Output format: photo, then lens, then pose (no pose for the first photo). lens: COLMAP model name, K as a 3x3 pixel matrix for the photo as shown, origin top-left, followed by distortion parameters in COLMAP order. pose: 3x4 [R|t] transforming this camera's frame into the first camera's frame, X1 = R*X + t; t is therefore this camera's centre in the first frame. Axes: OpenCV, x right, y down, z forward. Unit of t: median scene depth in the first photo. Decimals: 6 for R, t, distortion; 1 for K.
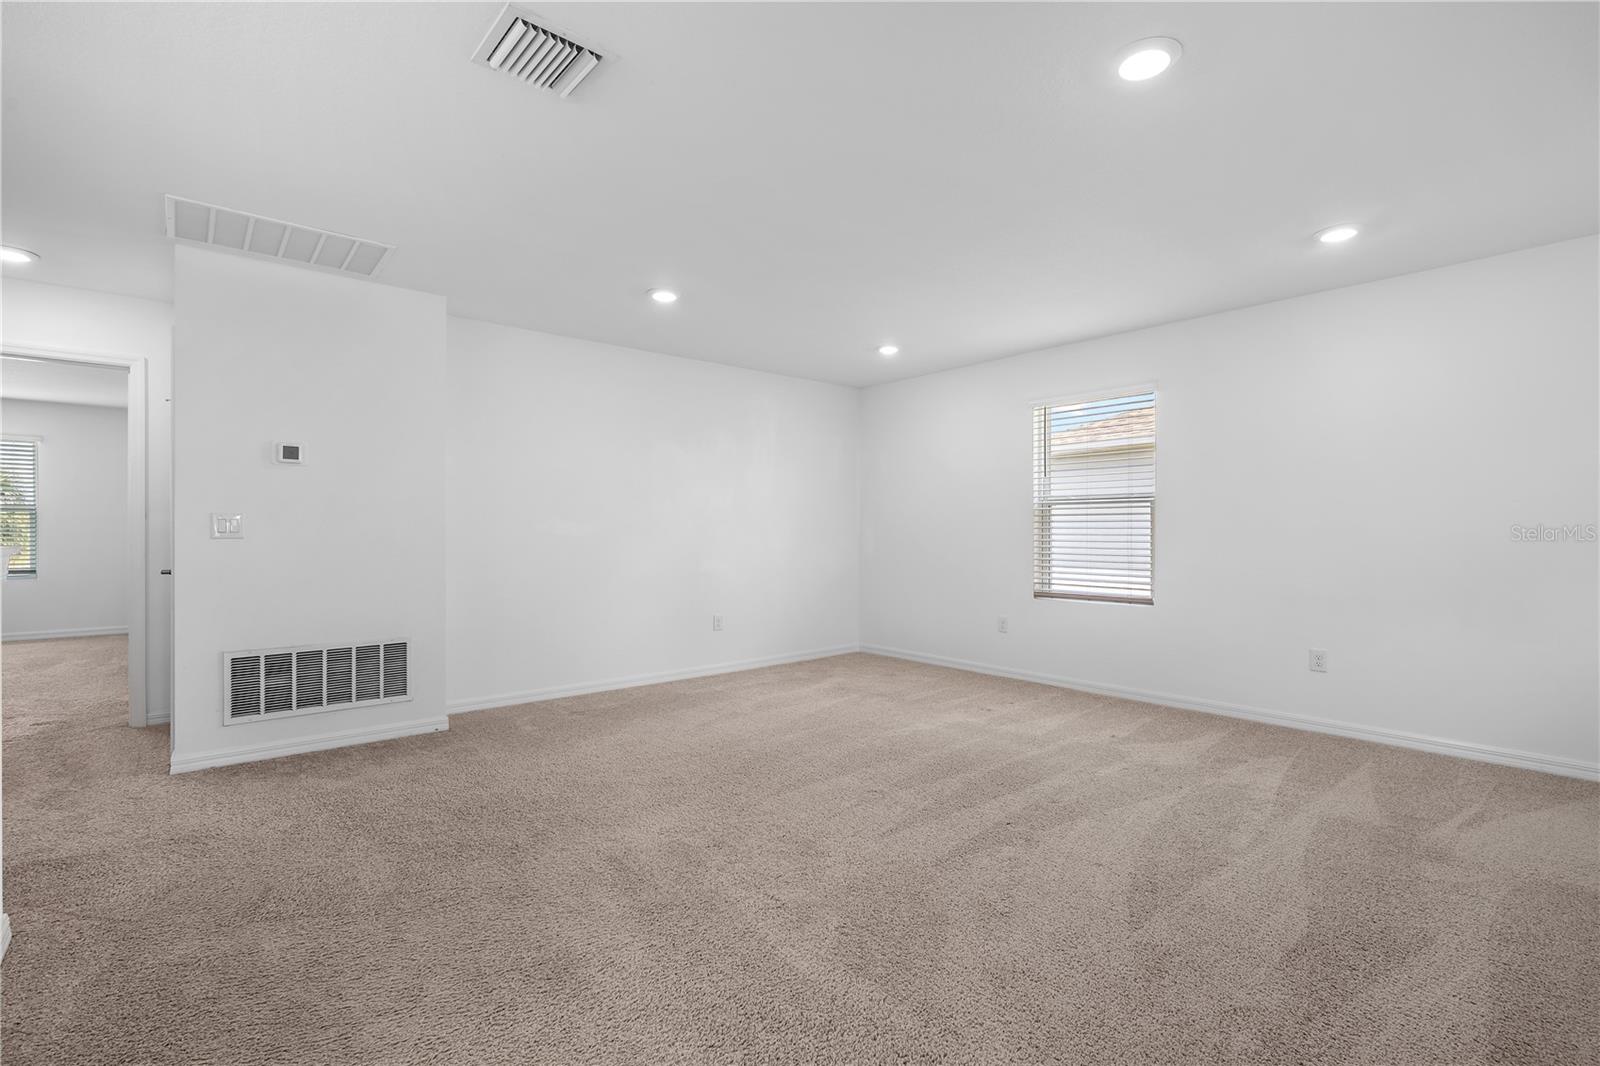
lens RADIAL K [[705.3, 0, 810.3], [0, 705.3, 523.7], [0, 0, 1]] dist [-0.003954, -0.000035]
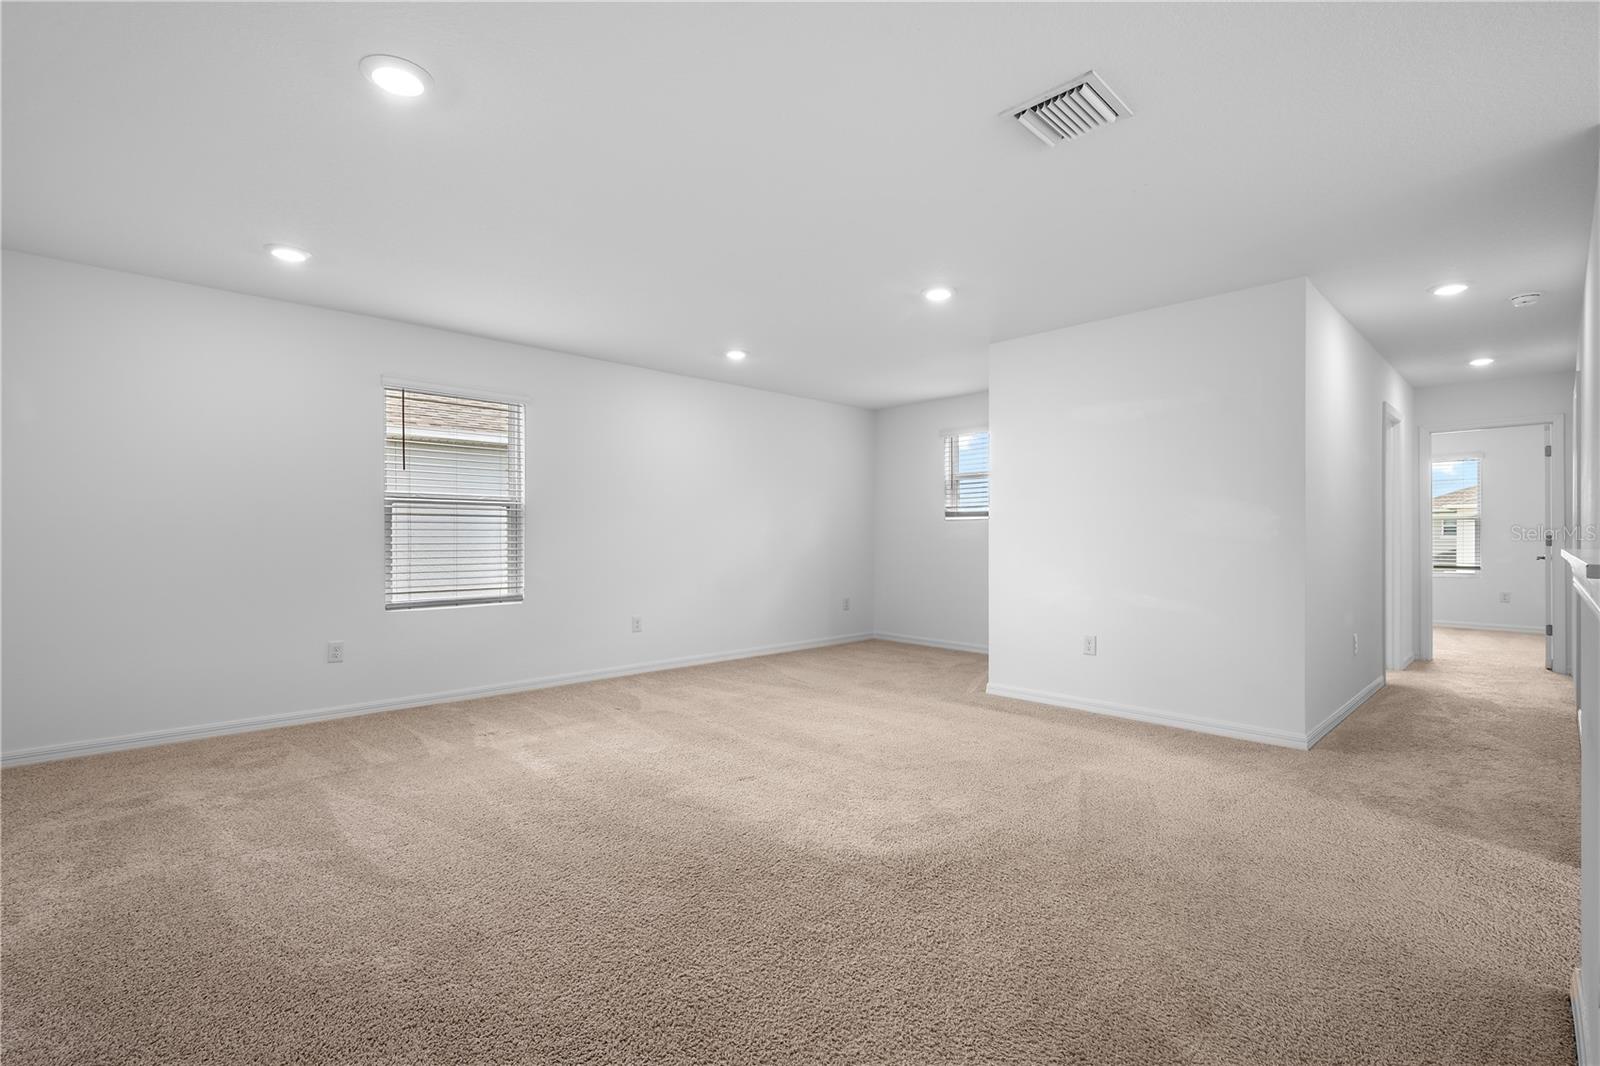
lens RADIAL K [[705.3, 0, 801.0], [0, 705.3, 545.2], [0, 0, 1]] dist [-0.003954, -0.000035]
pose [[-0.031668, -0.022646, 0.999242, -0.623141], [-0.020189, 0.999554, 0.022013, -0.004137], [-0.999295, -0.019477, -0.032111, 0.605688]]
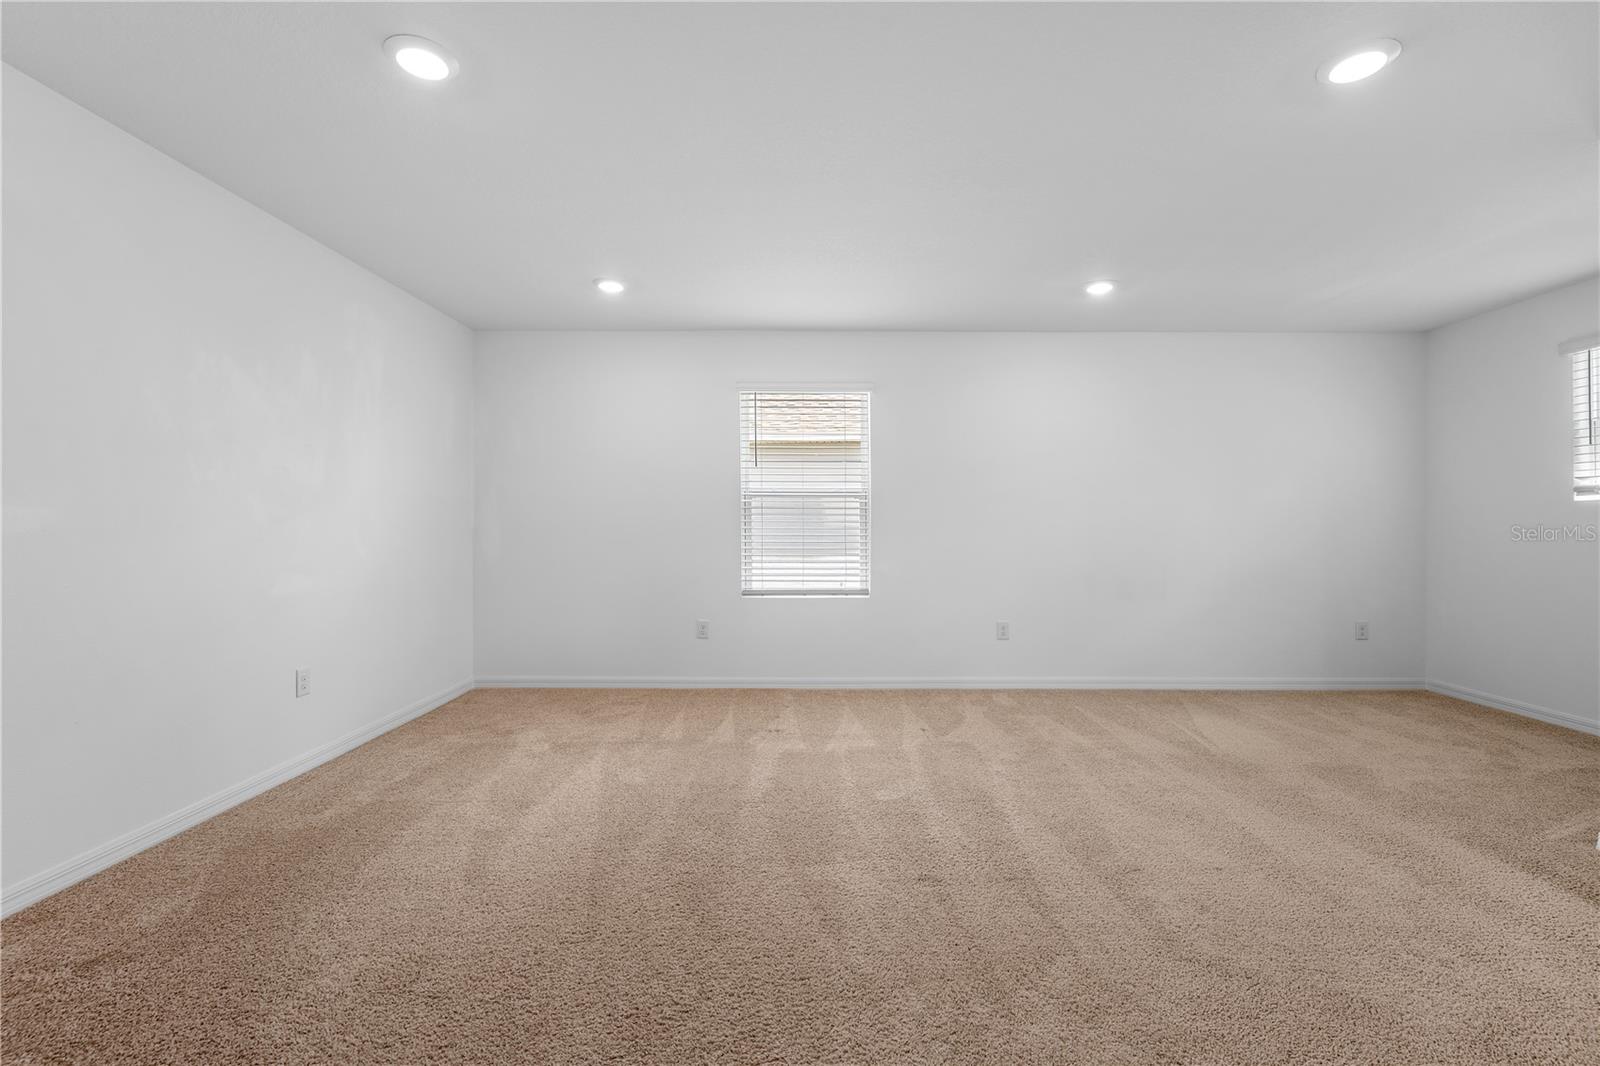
lens RADIAL K [[676.4, 0, 801.8], [0, 676.4, 524.5], [0, 0, 1]] dist [-0.001821, 0.000530]
pose [[0.662376, -0.004465, 0.749159, -0.338342], [-0.009739, 0.999846, 0.014570, -0.004450], [-0.749109, -0.016946, 0.662230, 0.403137]]
